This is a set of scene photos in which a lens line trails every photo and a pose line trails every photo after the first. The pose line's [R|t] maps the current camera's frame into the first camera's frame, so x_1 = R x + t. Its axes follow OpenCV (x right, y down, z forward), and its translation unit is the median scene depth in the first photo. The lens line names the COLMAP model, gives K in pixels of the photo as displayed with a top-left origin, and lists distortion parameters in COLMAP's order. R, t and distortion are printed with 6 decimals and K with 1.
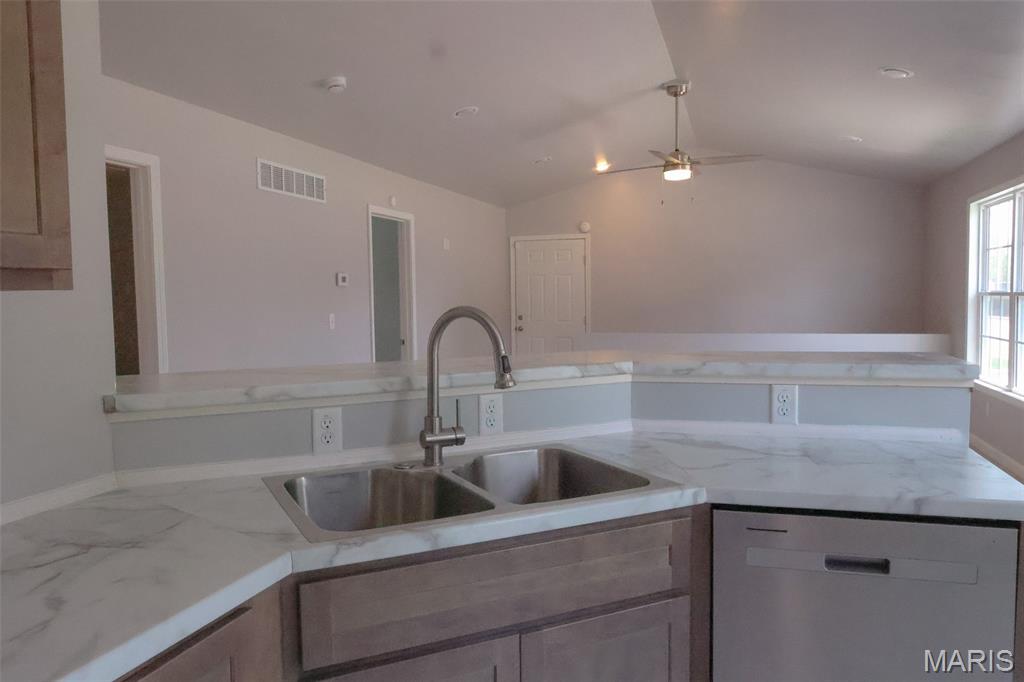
lens RADIAL K [[764.7, 0, 512.0], [0, 764.7, 341.0], [0, 0, 1]] dist [-0.003517, -0.001000]
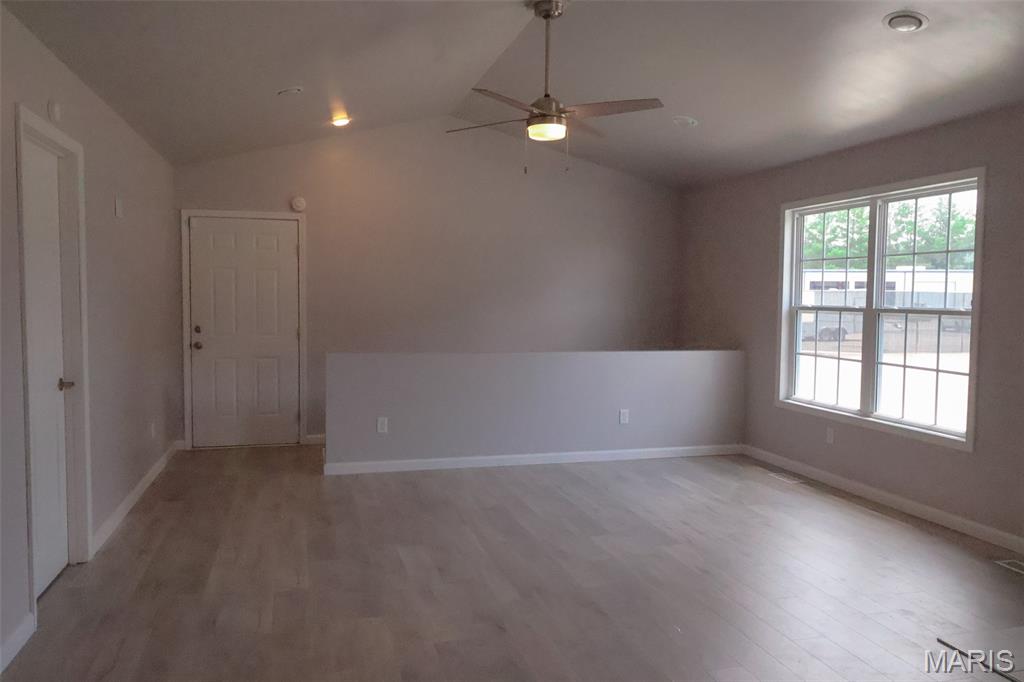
lens RADIAL K [[764.7, 0, 512.0], [0, 764.7, 341.0], [0, 0, 1]] dist [-0.003517, -0.001000]
pose [[0.842025, -0.007043, 0.539393, -0.175352], [0.009564, 0.999953, -0.001874, -0.023443], [-0.539354, 0.006737, 0.842052, 0.400908]]
